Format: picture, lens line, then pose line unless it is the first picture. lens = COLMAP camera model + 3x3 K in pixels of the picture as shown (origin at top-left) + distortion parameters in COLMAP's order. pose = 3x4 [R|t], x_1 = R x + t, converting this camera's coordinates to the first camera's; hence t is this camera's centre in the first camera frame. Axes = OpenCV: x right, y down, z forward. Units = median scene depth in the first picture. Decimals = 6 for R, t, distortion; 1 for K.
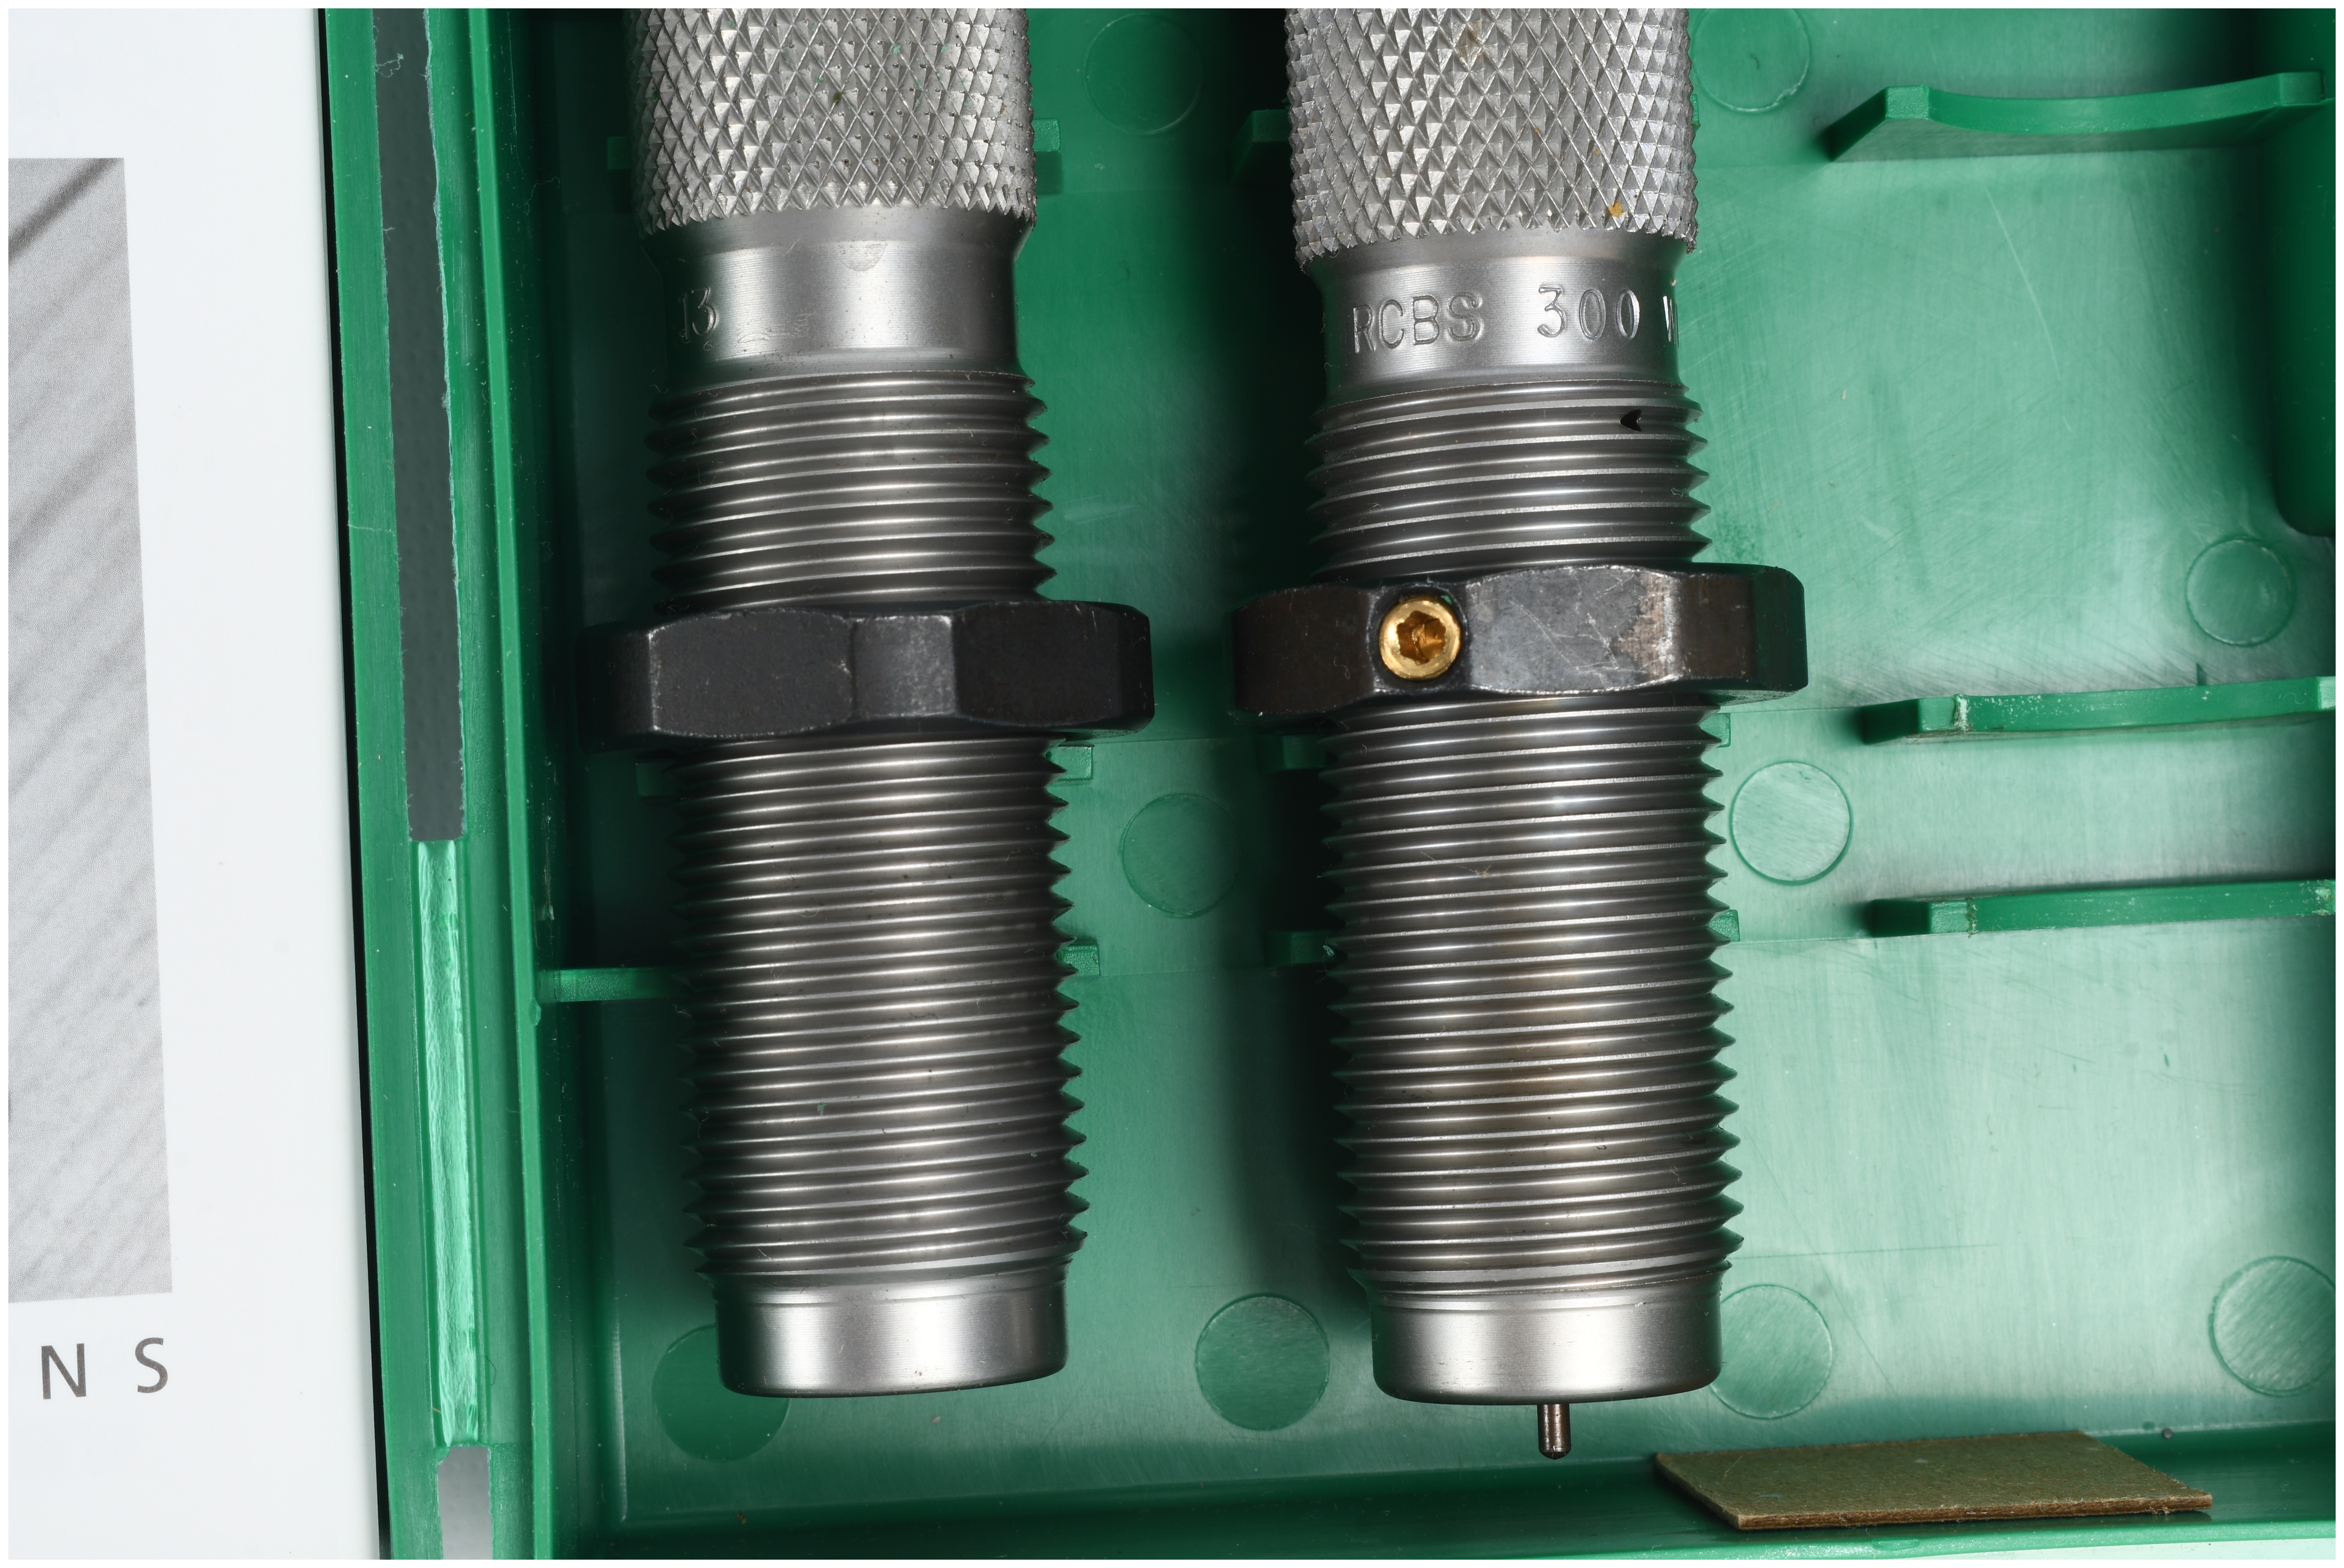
lens RADIAL K [[5220.1, 0, 1172.0], [0, 5220.1, 784.0], [0, 0, 1]] dist [0.029975, -0.316934]
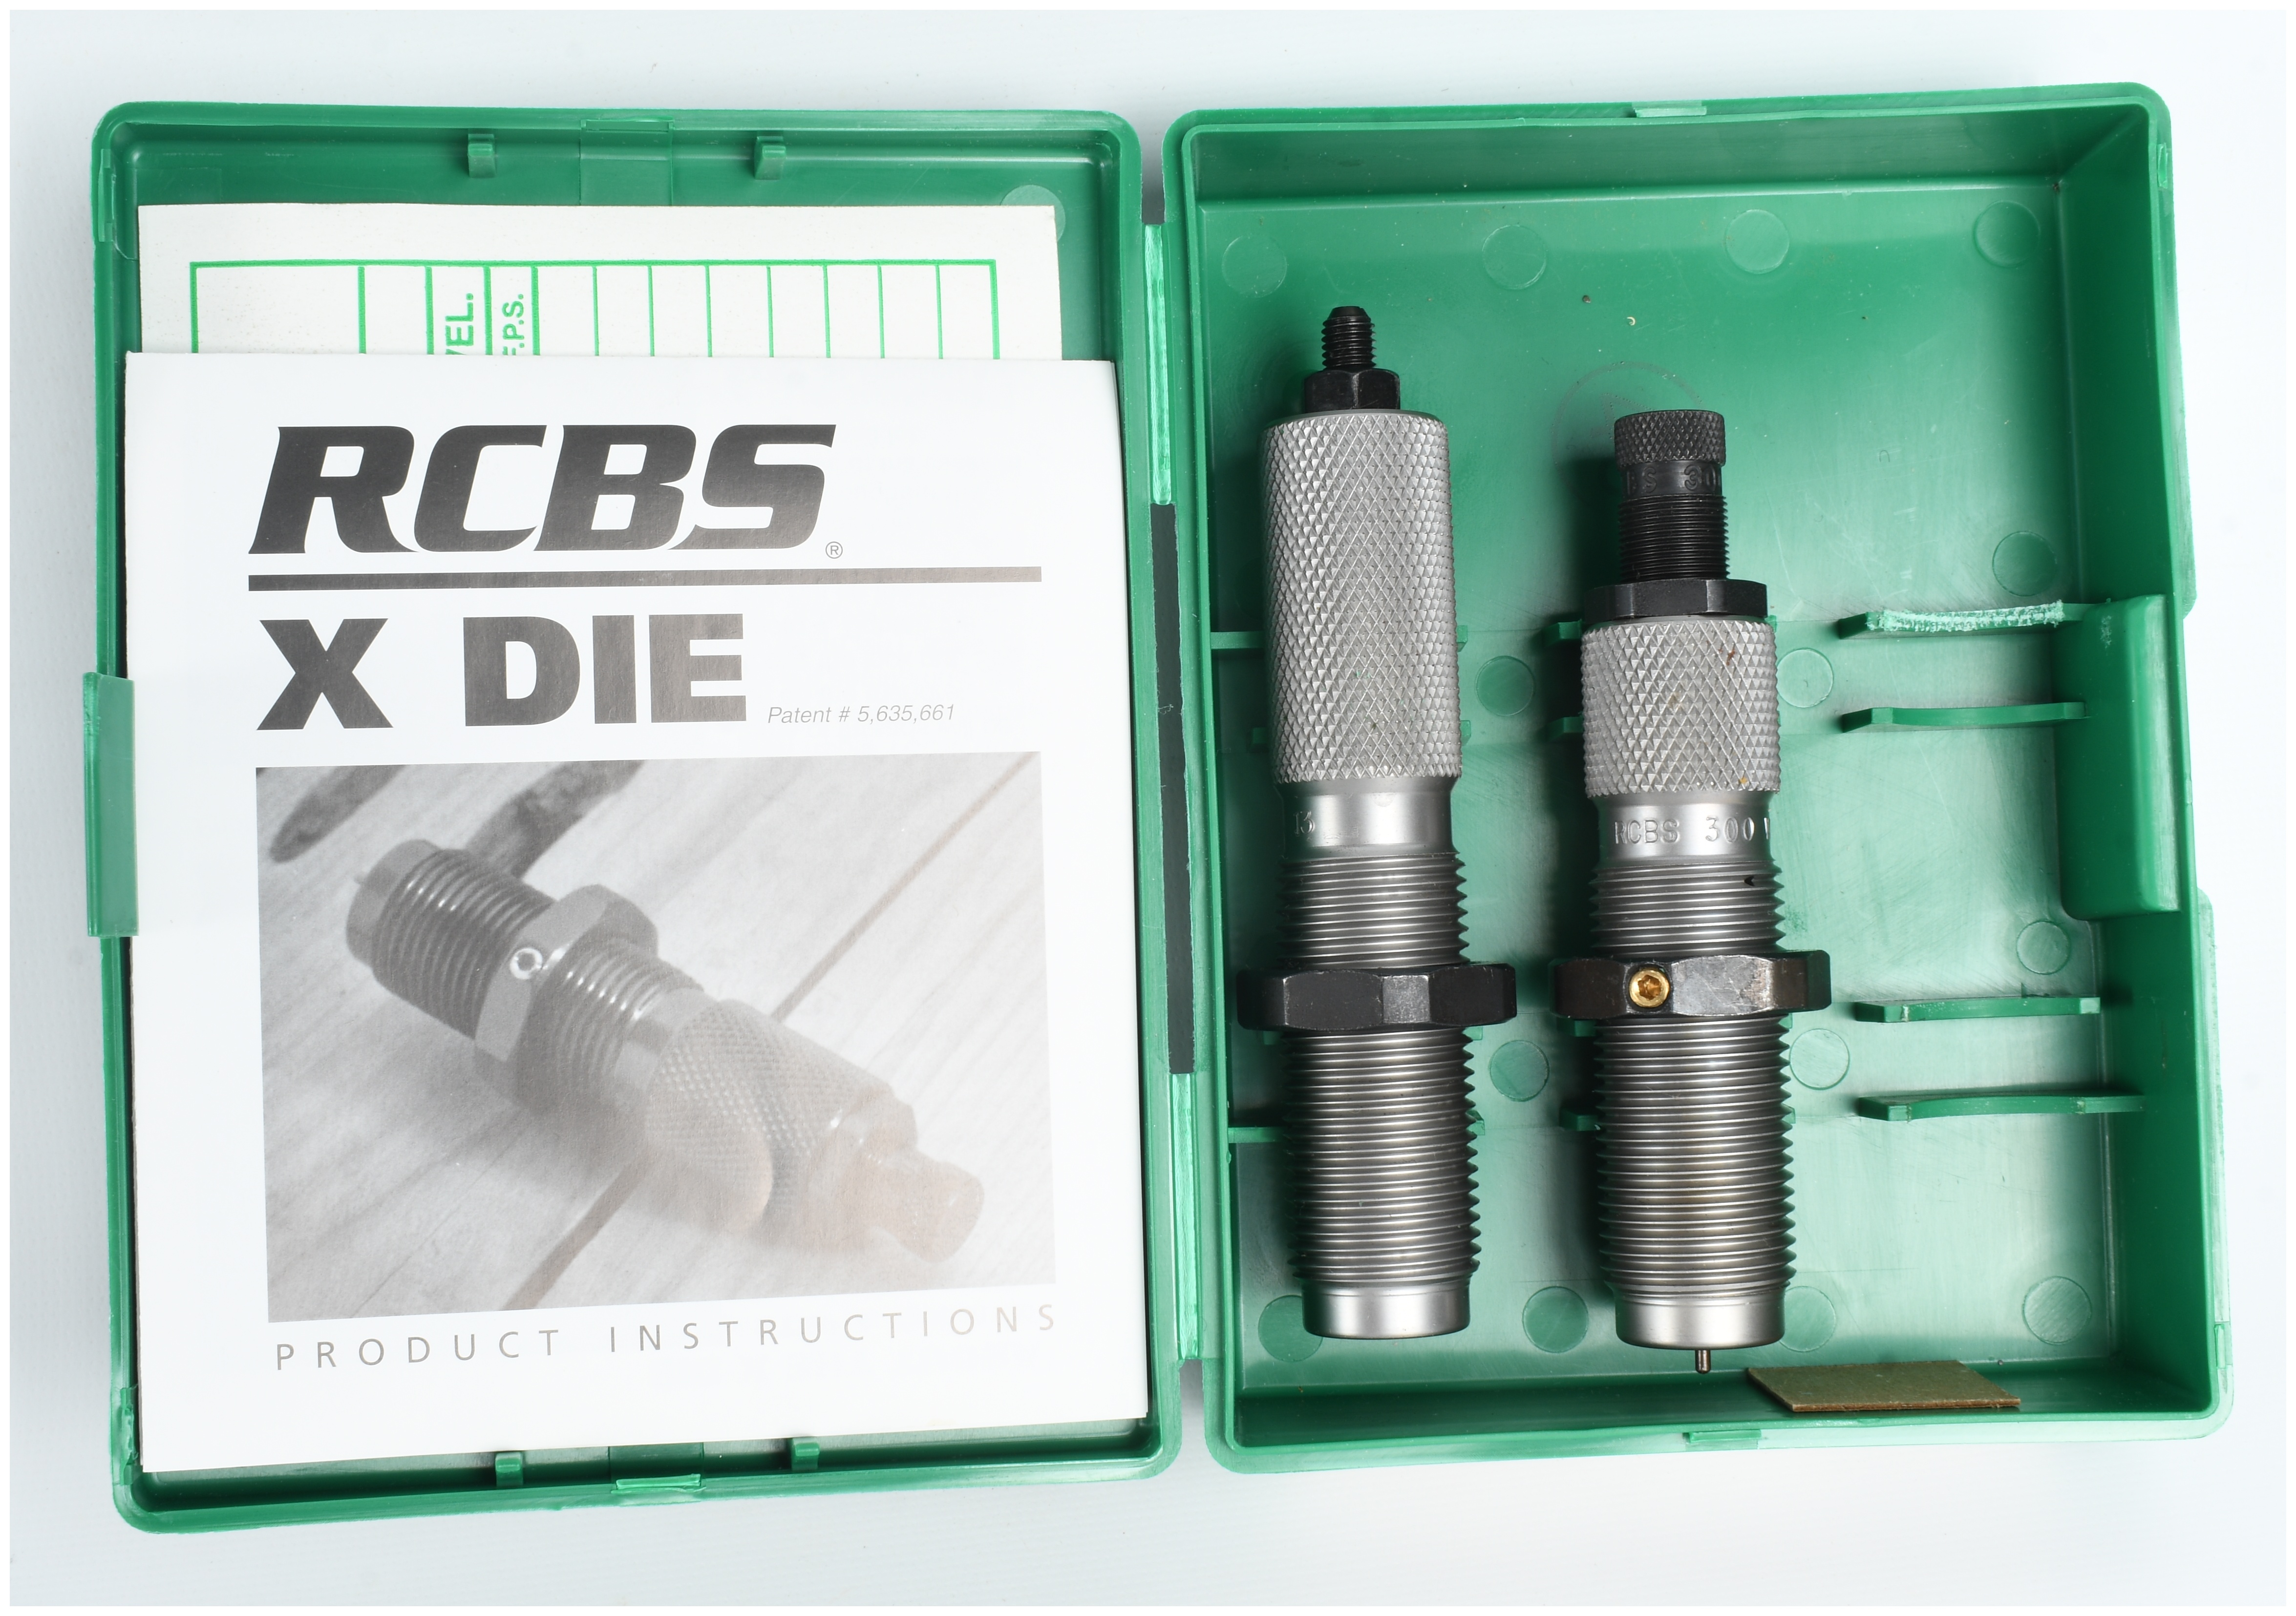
lens RADIAL K [[3347.5, 0, 1148.0], [0, 3347.5, 808.0], [0, 0, 1]] dist [-0.005657, -0.527018]
pose [[0.997682, 0.014423, -0.066508, -0.063830], [-0.015294, 0.999804, -0.012603, -0.078157], [0.066314, 0.013591, 0.997706, -0.354387]]
